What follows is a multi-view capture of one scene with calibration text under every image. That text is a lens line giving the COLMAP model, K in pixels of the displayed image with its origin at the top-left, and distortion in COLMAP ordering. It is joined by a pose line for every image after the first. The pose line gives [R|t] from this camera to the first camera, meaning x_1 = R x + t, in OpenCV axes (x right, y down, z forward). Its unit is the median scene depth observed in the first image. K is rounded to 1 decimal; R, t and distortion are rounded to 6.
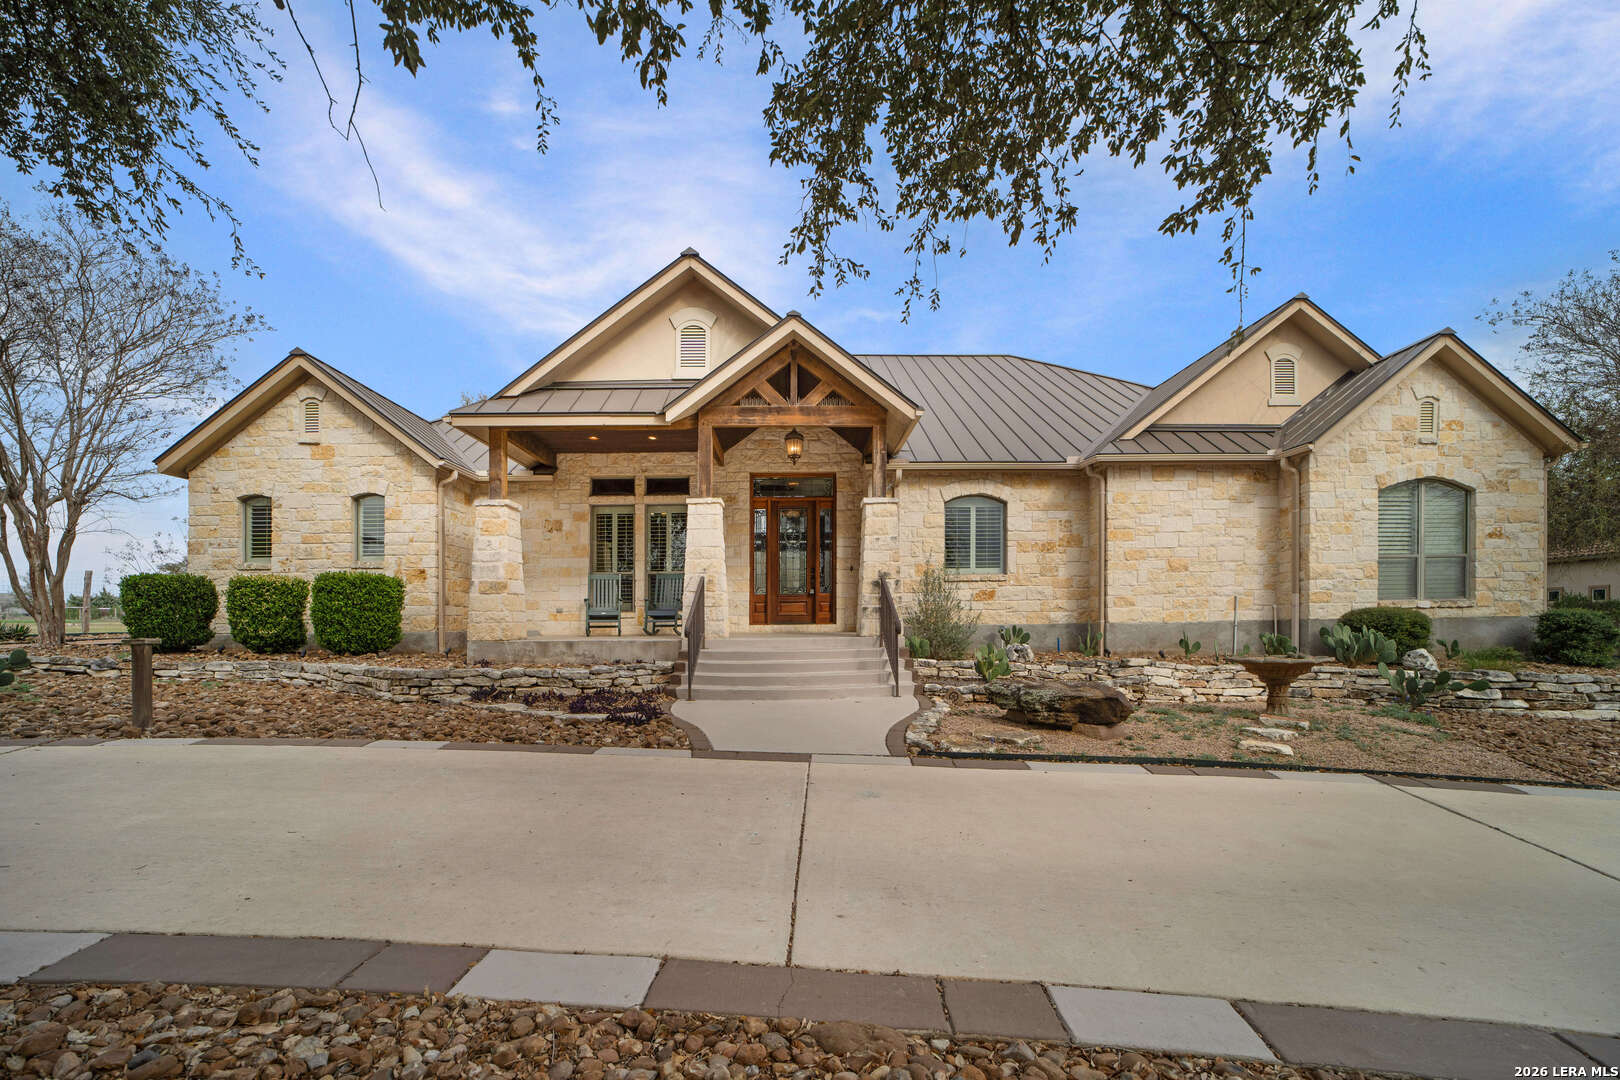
lens RADIAL K [[637.7, 0, 743.1], [0, 637.7, 596.8], [0, 0, 1]] dist [-0.020740, 0.003287]
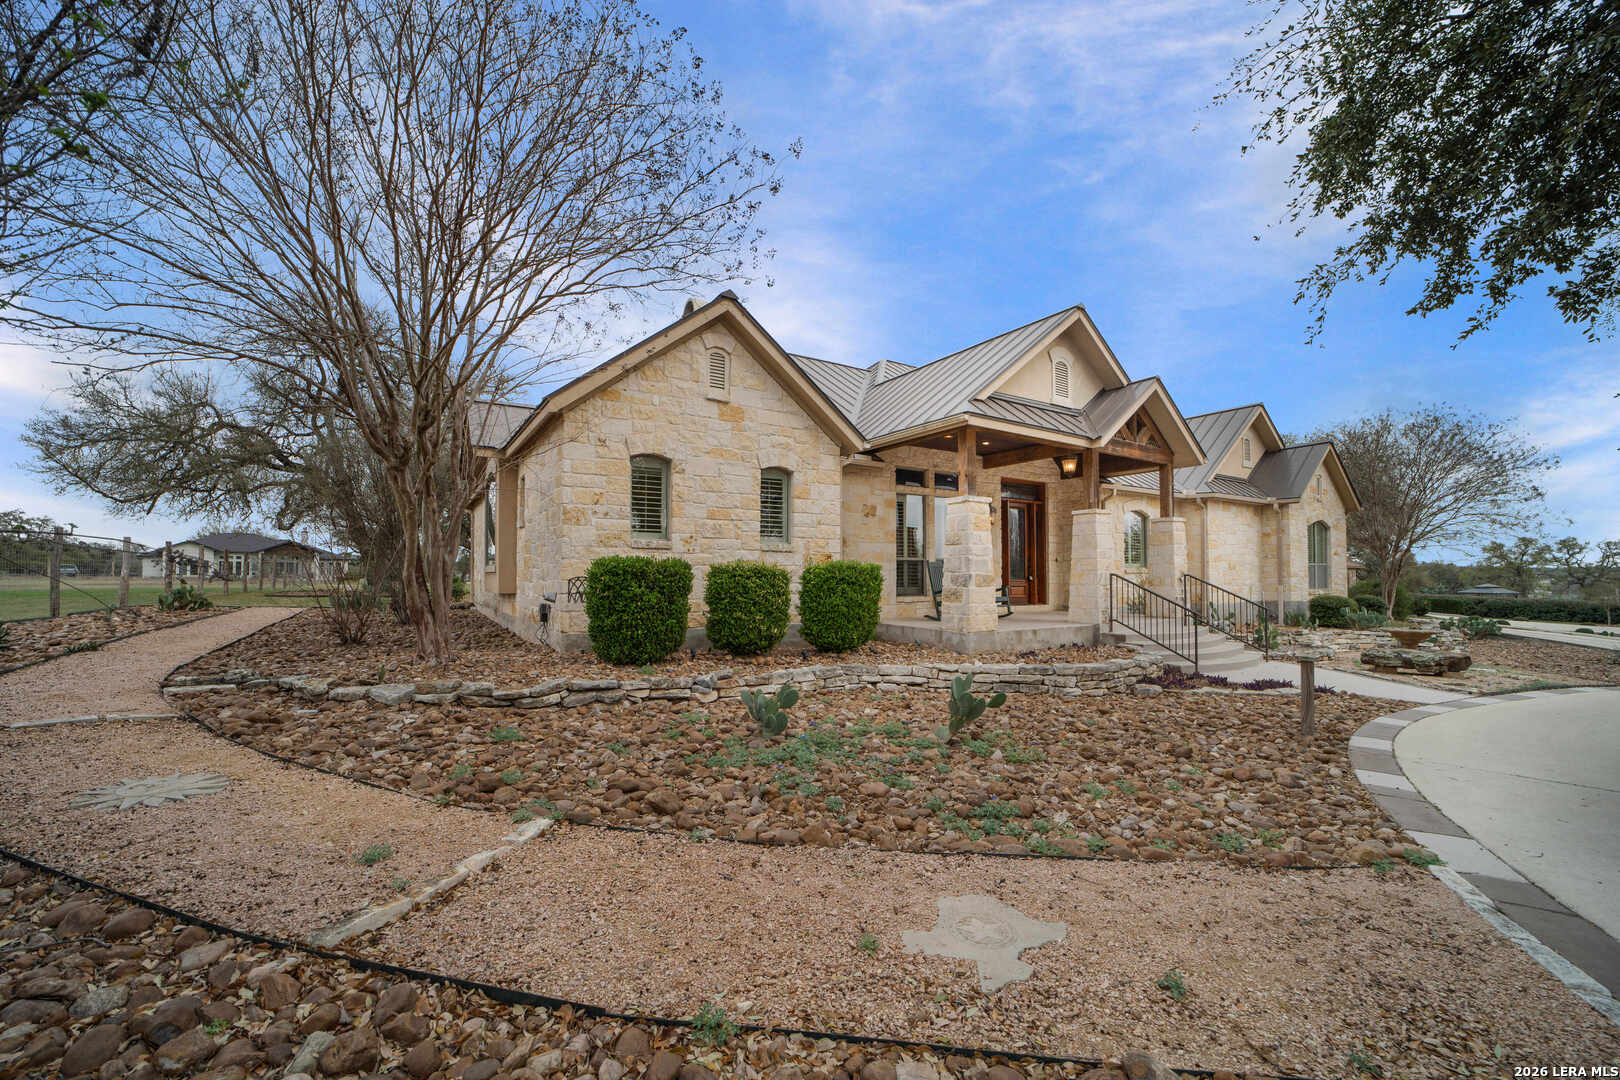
lens RADIAL K [[637.7, 0, 807.0], [0, 637.7, 529.5], [0, 0, 1]] dist [-0.020740, 0.003287]
pose [[0.852733, 0.049769, 0.519970, -1.019627], [-0.029500, 0.998450, -0.047188, -0.034506], [-0.521513, 0.024900, 0.852880, 0.215800]]
